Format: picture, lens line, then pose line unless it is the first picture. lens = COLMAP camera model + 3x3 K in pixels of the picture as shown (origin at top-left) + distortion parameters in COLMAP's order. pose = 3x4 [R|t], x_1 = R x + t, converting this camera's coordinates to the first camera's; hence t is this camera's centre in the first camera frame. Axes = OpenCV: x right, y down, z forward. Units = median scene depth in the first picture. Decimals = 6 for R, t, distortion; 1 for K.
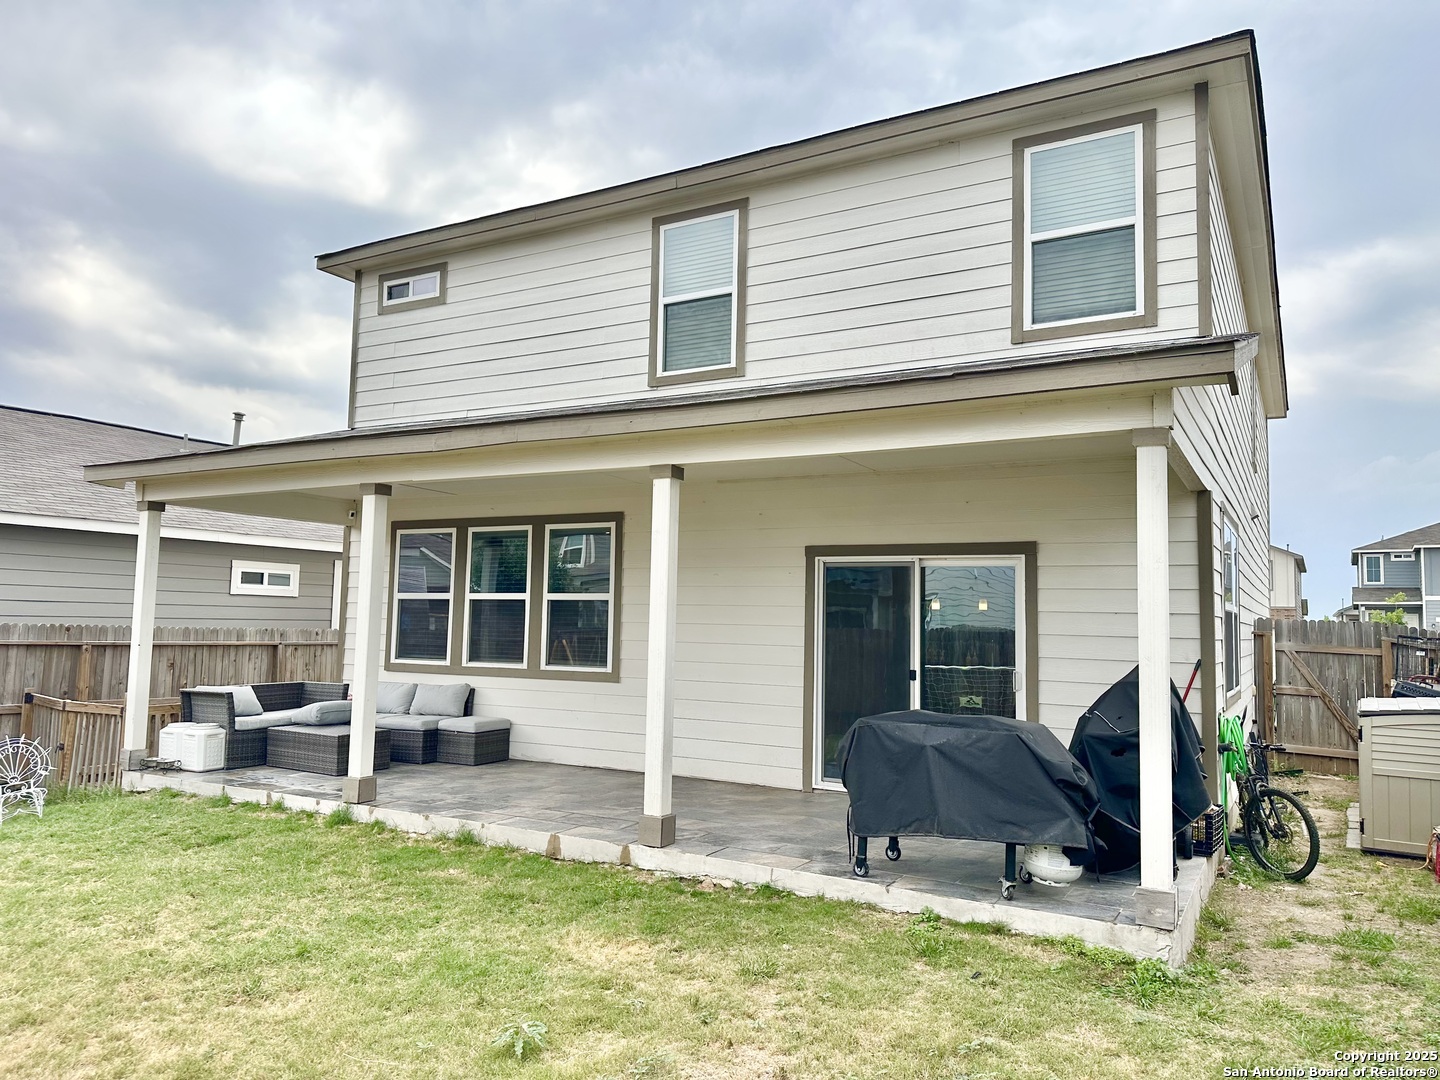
lens RADIAL K [[994.3, 0, 721.8], [0, 994.3, 546.3], [0, 0, 1]] dist [0.123898, -0.176962]
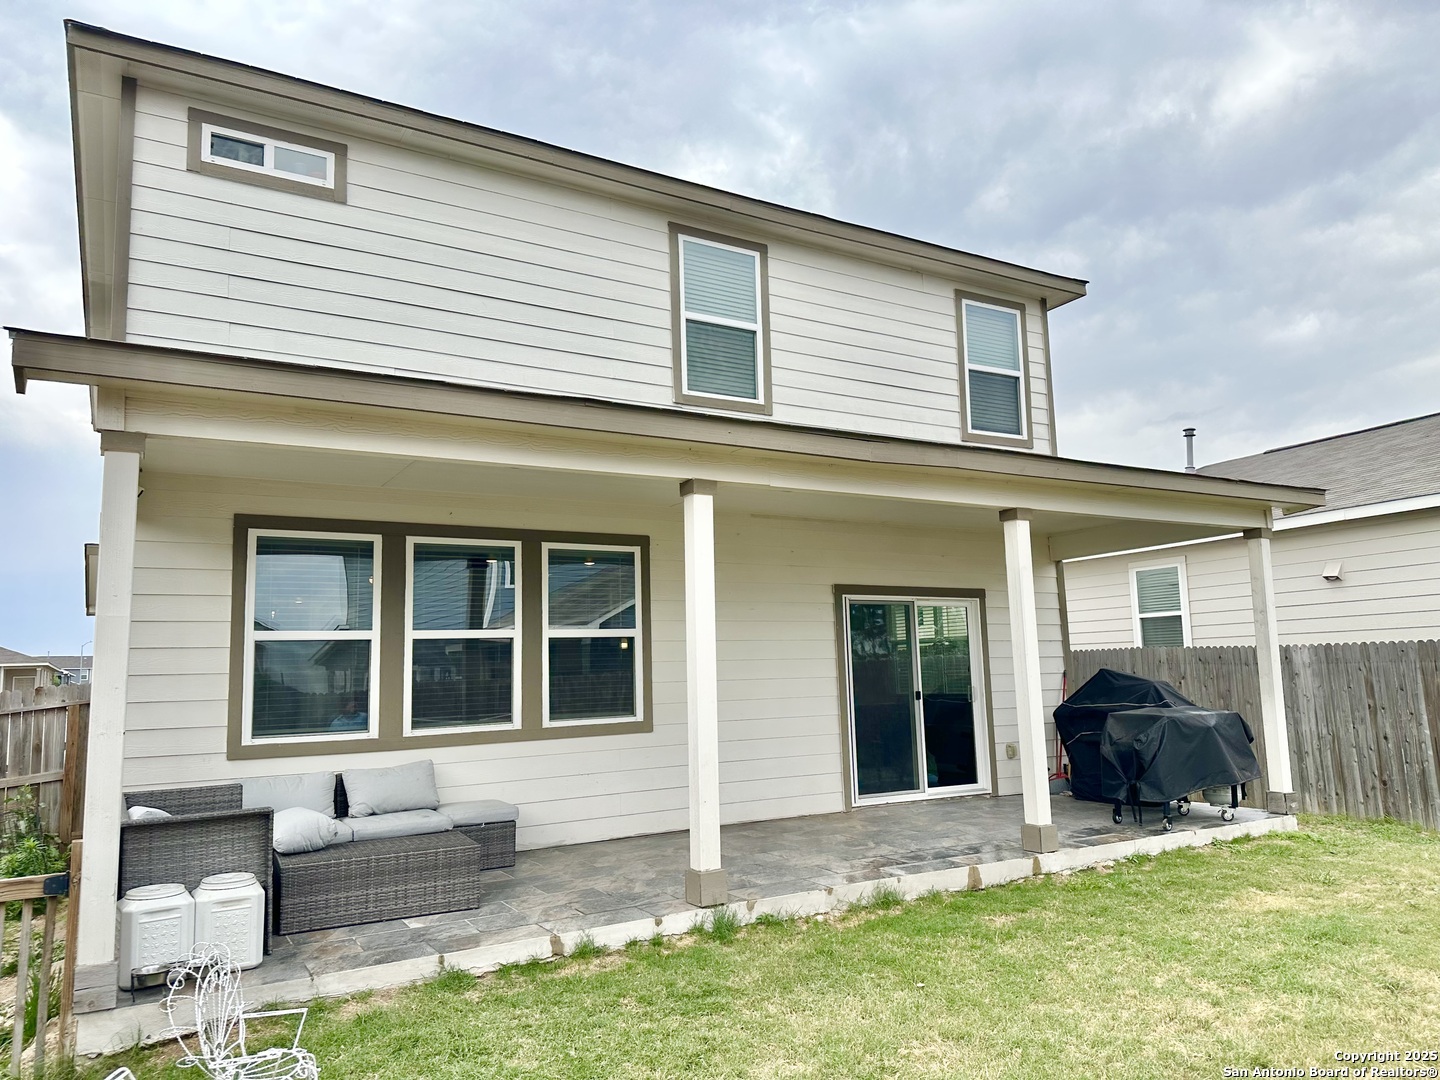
lens RADIAL K [[1094.4, 0, 679.4], [0, 1094.4, 514.1], [0, 0, 1]] dist [0.140130, -0.264947]
pose [[0.465949, 0.086808, 0.880543, -0.988557], [-0.037870, 0.996220, -0.078172, 0.022043], [-0.884001, 0.003078, 0.467475, 0.546866]]
